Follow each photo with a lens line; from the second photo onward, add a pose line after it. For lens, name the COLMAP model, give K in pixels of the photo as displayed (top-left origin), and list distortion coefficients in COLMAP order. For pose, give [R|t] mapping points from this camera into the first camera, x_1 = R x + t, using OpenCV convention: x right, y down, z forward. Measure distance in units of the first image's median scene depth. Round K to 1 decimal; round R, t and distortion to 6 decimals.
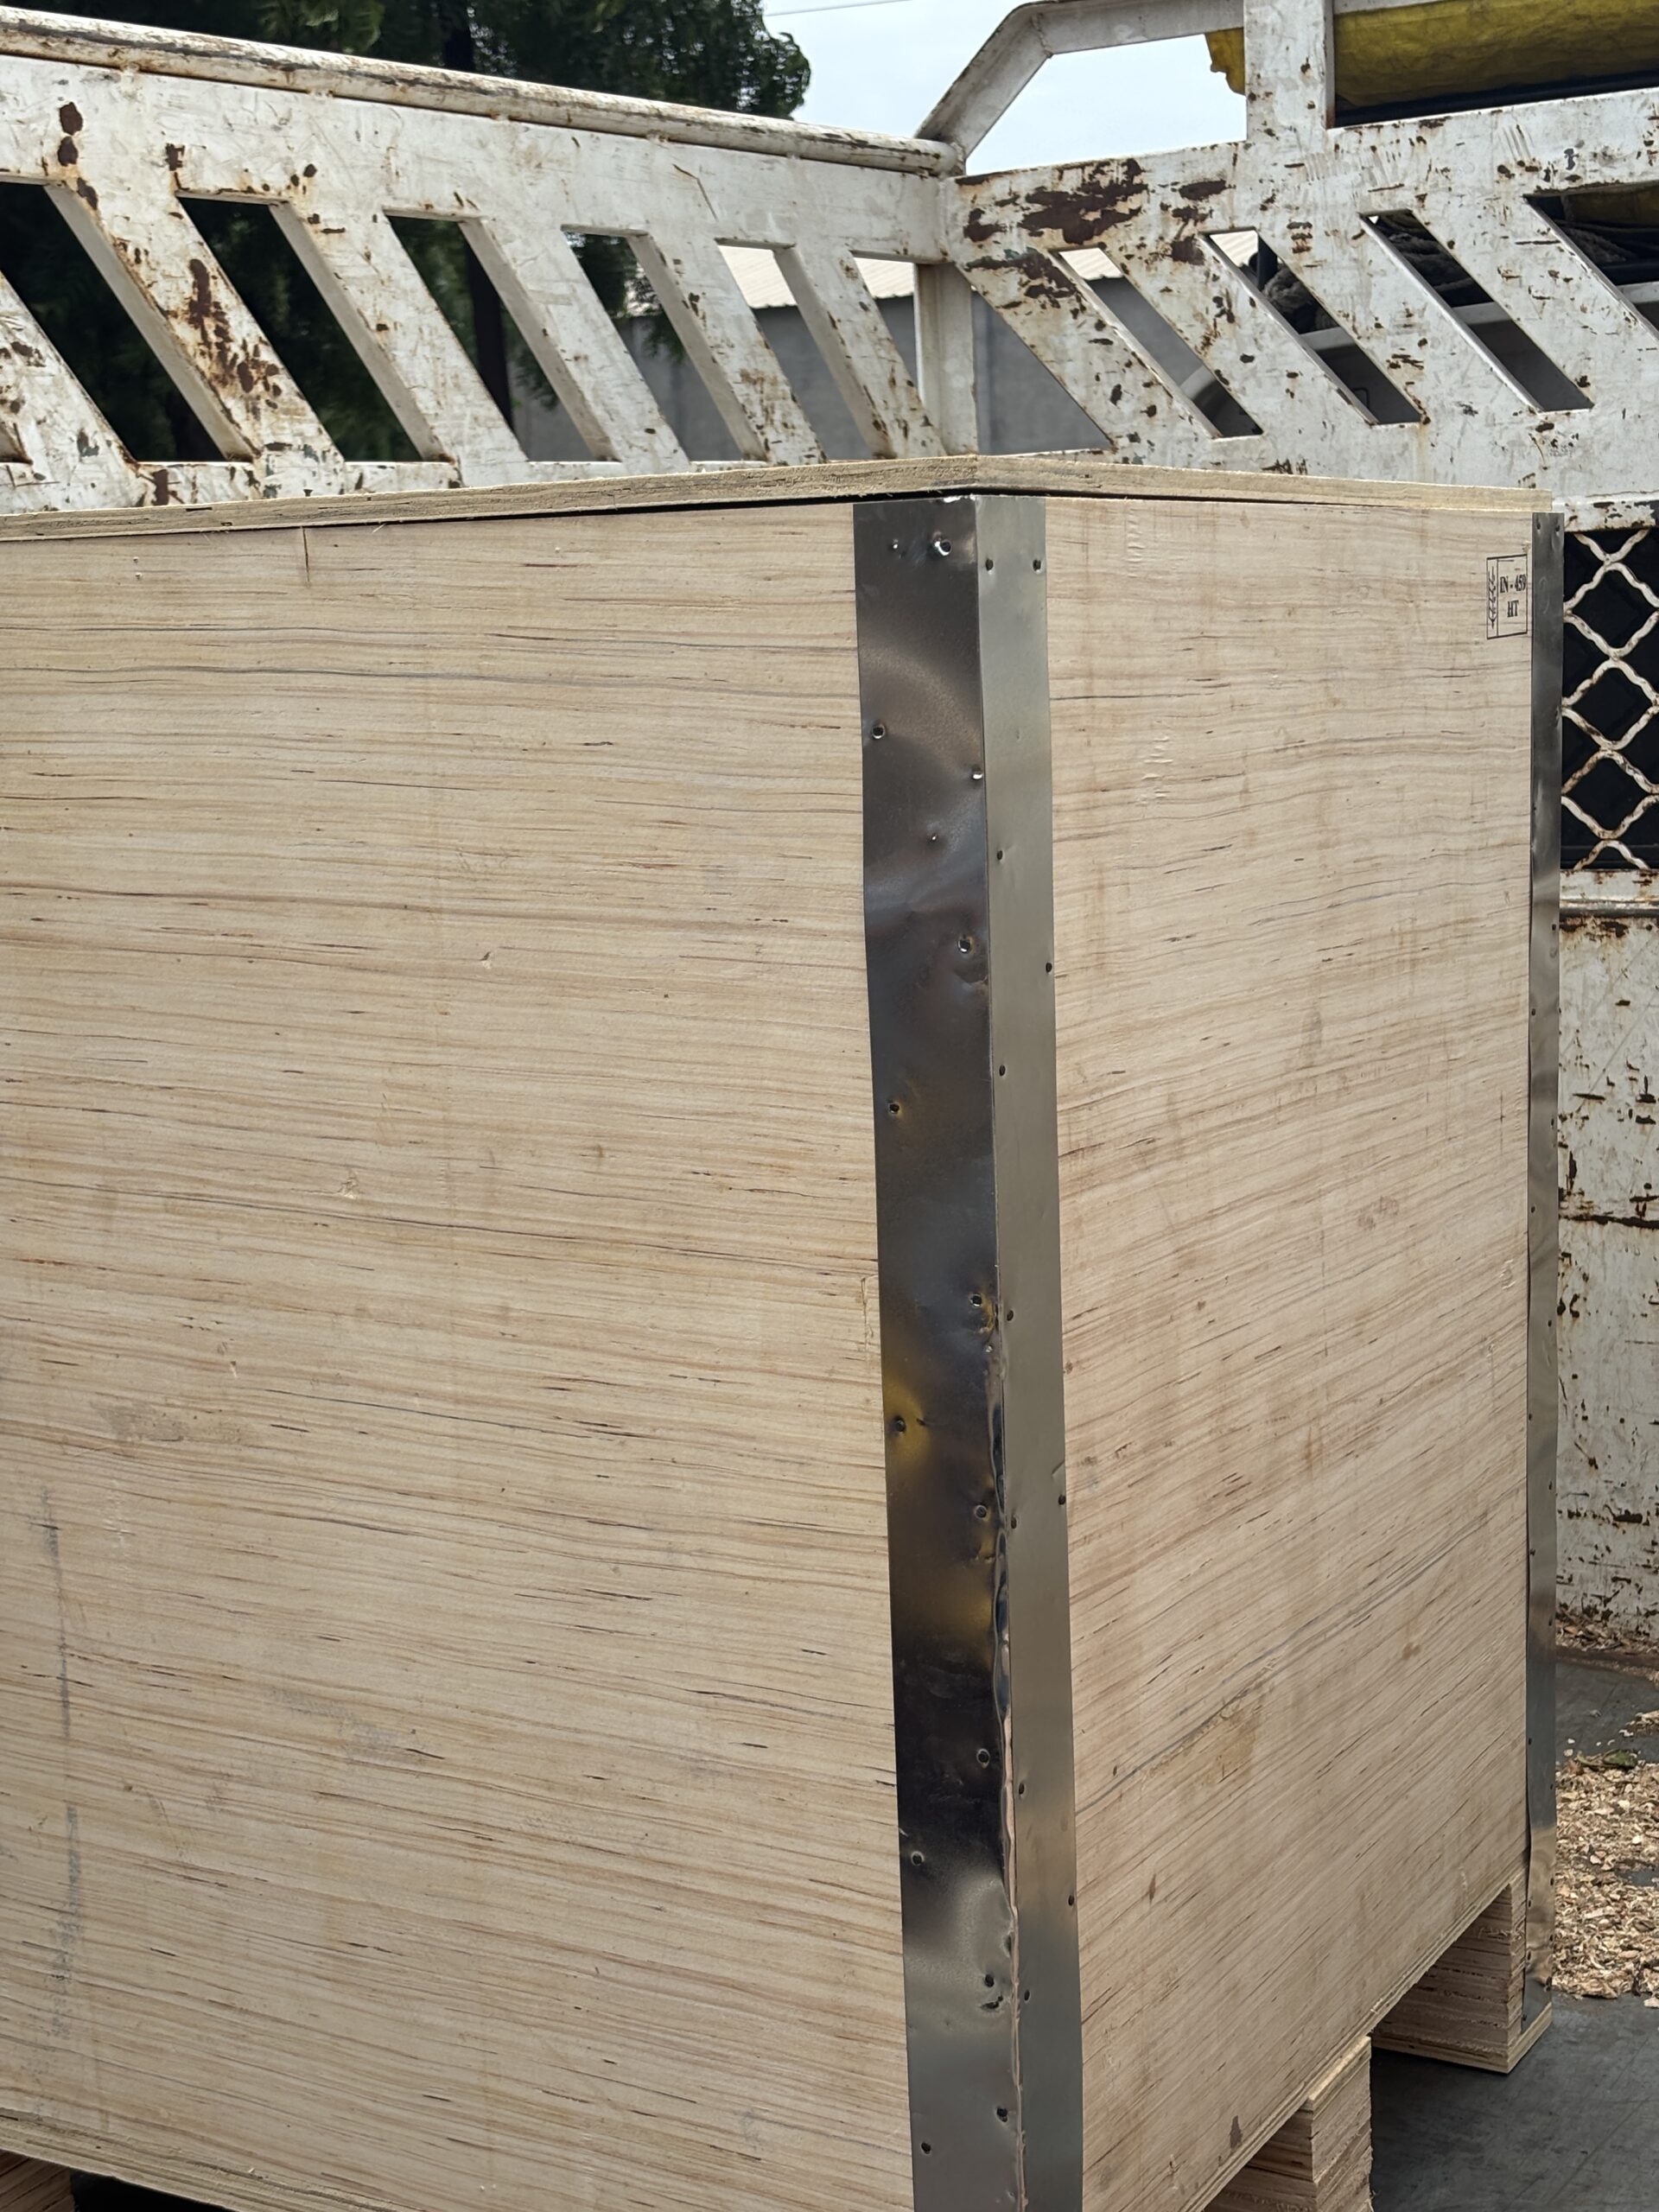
lens RADIAL K [[3319.8, 0, 830.1], [0, 3319.8, 1105.4], [0, 0, 1]] dist [0.099262, 0.000000]
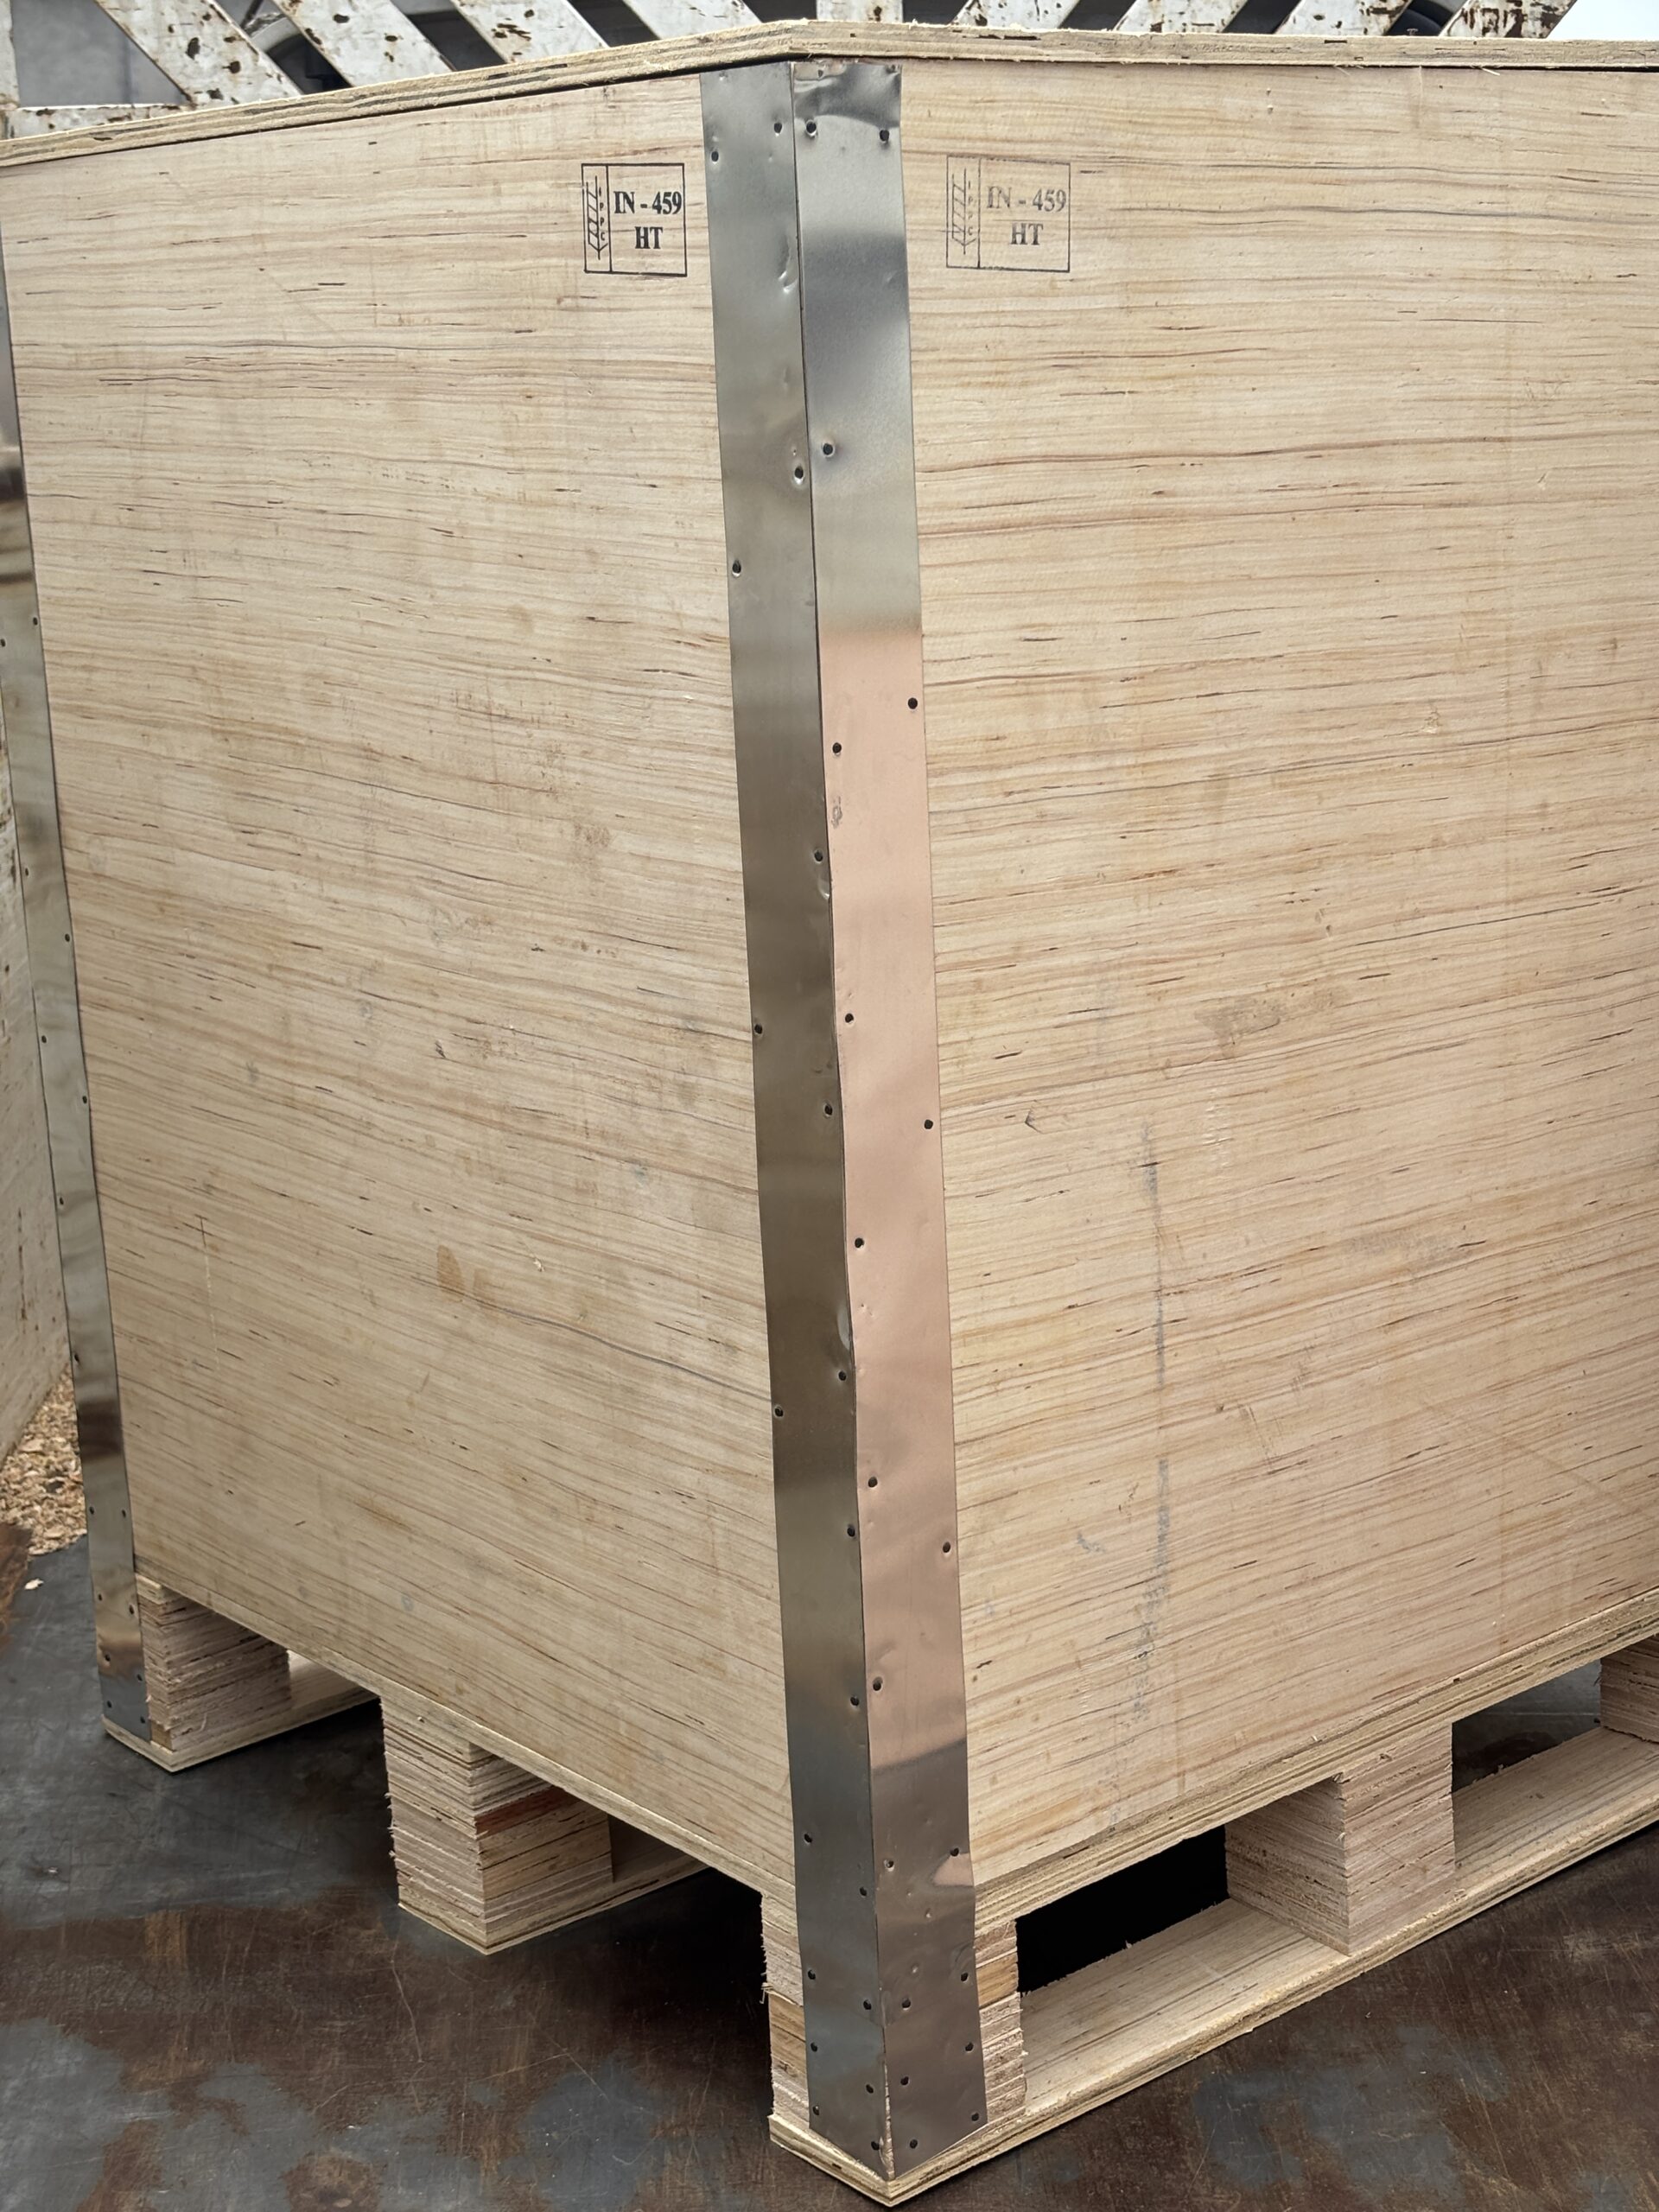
lens RADIAL K [[3319.8, 0, 829.7], [0, 3319.8, 1104.0], [0, 0, 1]] dist [0.099262, 0.000000]
pose [[0.362207, -0.195951, 0.911268, -1.176933], [0.170279, 0.975111, 0.141997, -0.038688], [-0.916412, 0.103737, 0.386558, 0.773133]]
